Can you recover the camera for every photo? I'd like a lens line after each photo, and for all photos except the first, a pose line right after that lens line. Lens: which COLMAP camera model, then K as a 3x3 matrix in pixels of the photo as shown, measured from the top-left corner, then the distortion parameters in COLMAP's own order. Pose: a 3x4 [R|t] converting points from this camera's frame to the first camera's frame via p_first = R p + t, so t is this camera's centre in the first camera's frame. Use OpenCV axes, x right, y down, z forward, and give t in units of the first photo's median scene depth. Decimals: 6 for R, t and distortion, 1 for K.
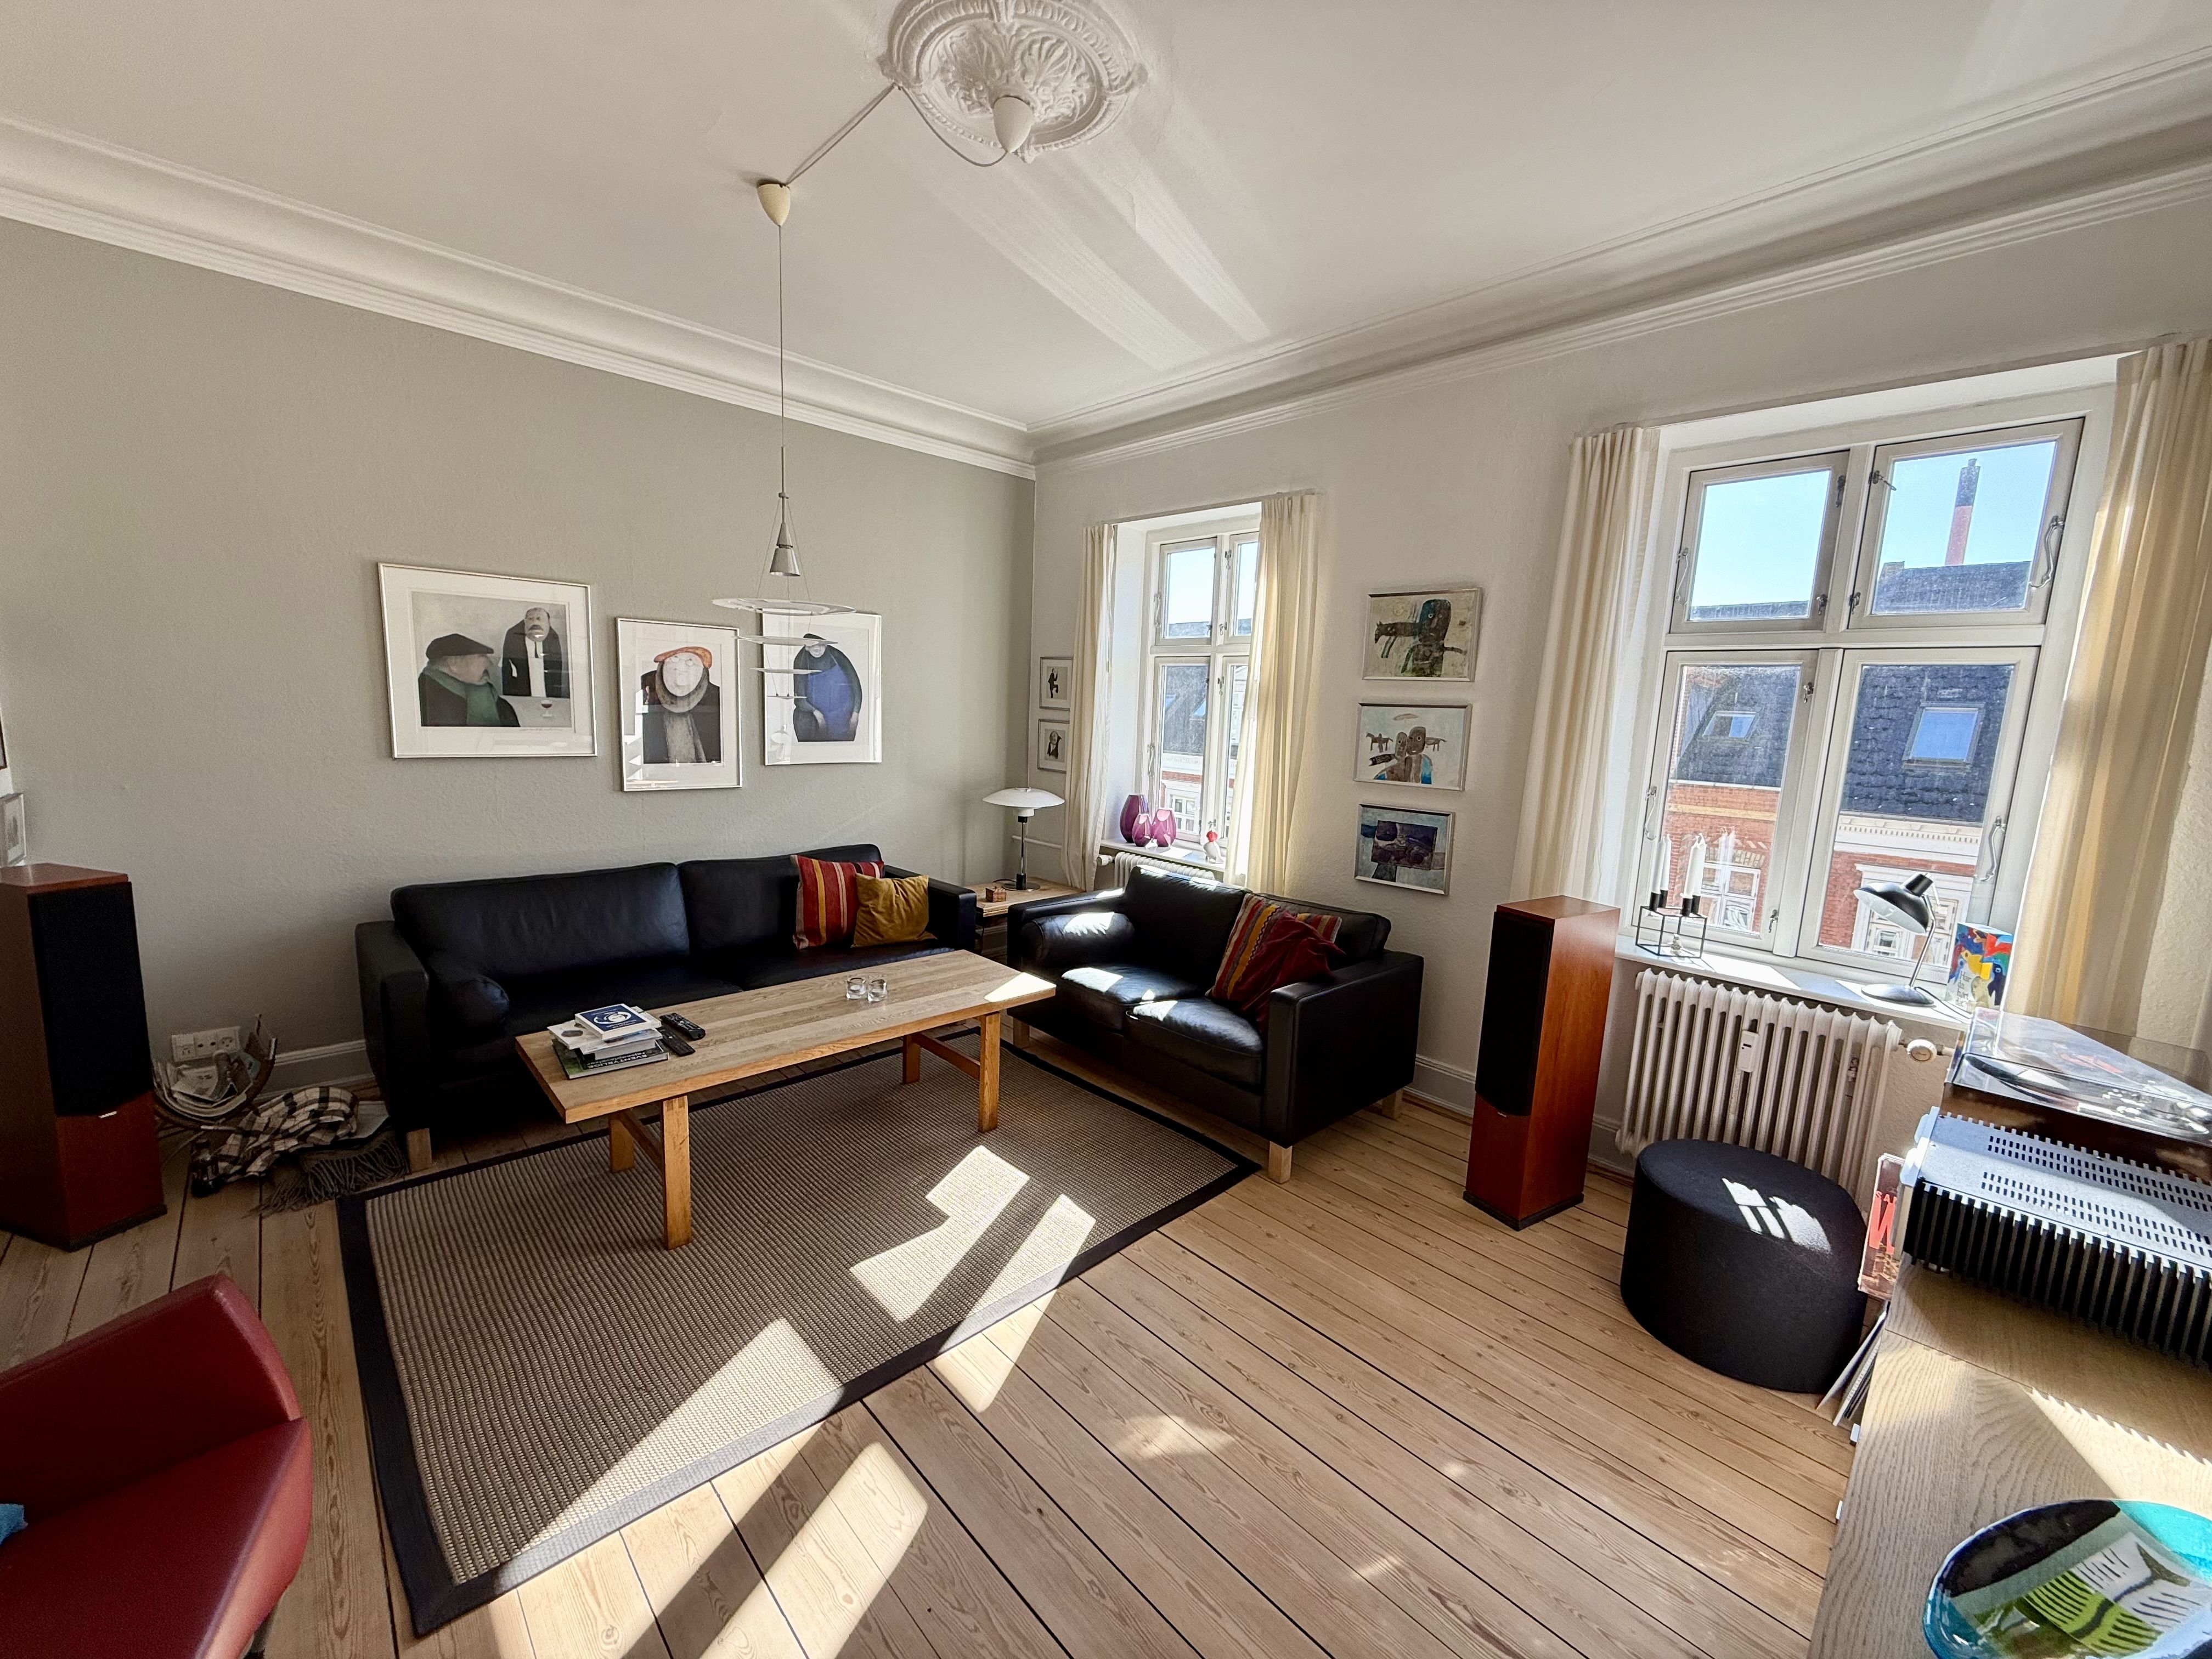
lens RADIAL K [[885.6, 0, 1103.5], [0, 885.6, 832.2], [0, 0, 1]] dist [-0.010980, 0.006308]
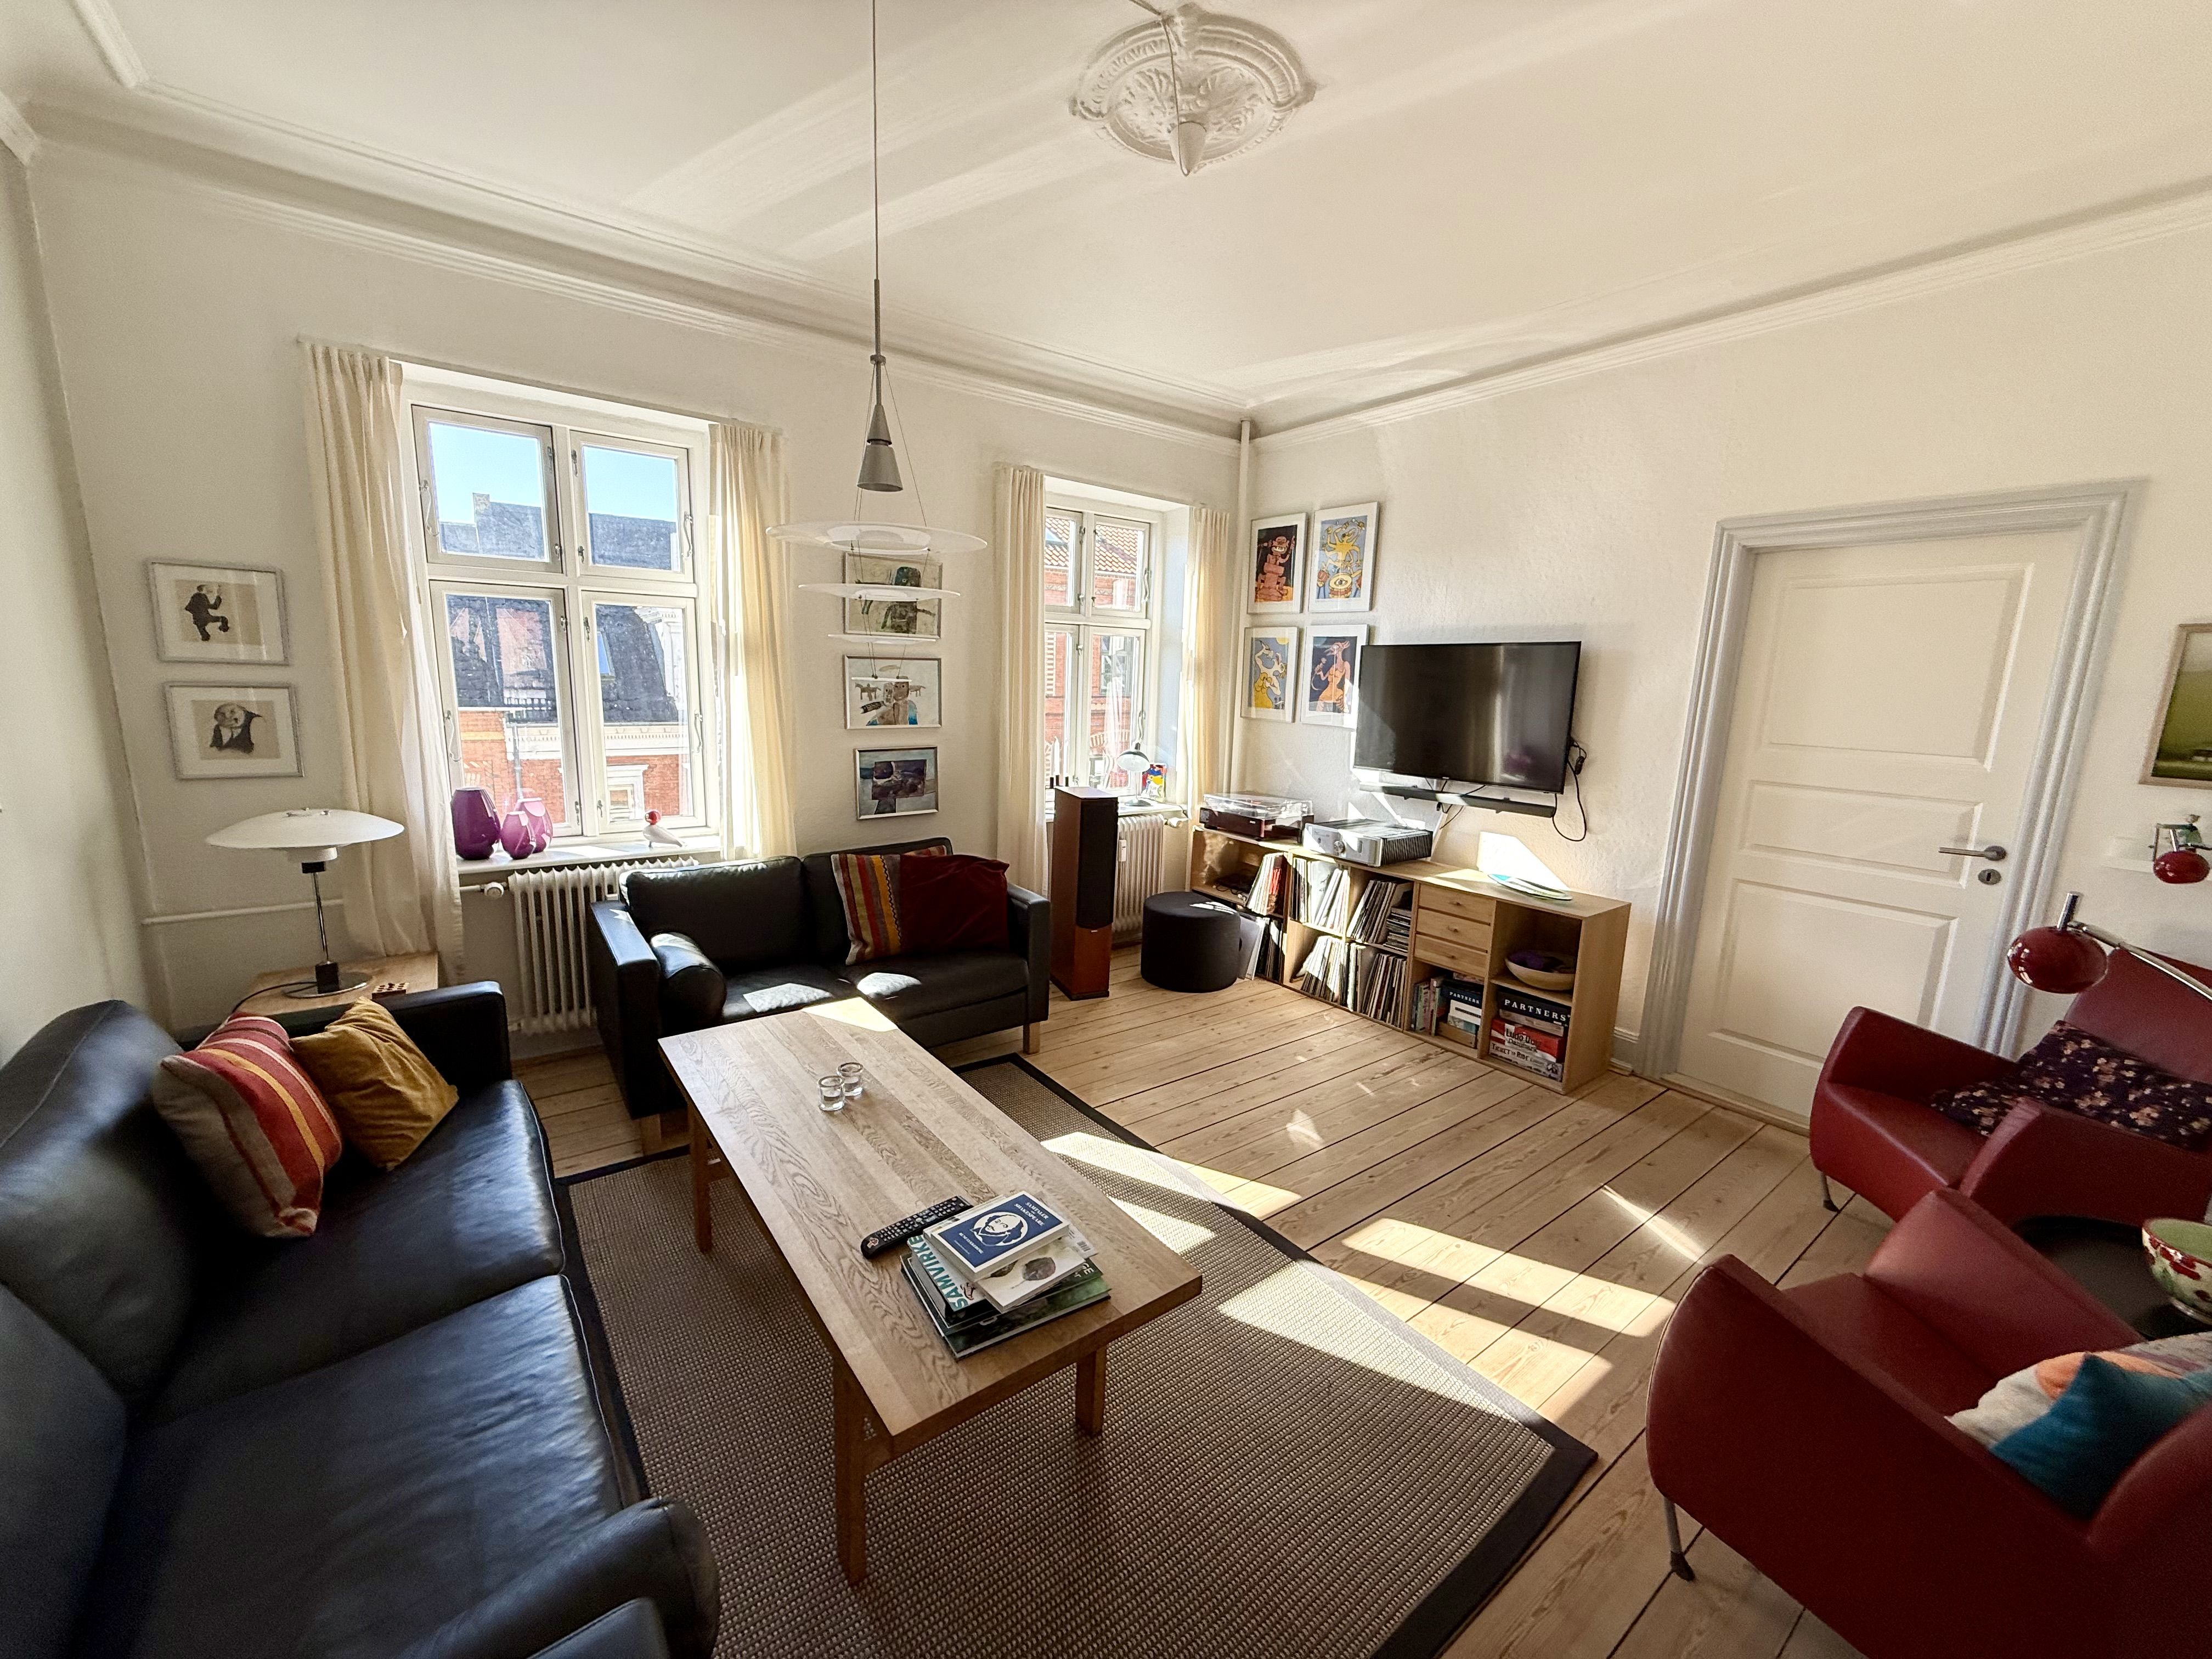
lens RADIAL K [[881.0, 0, 1106.0], [0, 881.0, 829.5], [0, 0, 1]] dist [0.000705, -0.000380]
pose [[0.107737, -0.211774, 0.971362, -0.783091], [0.118022, 0.972864, 0.199011, -0.121900], [-0.987149, 0.093201, 0.129808, 0.600170]]
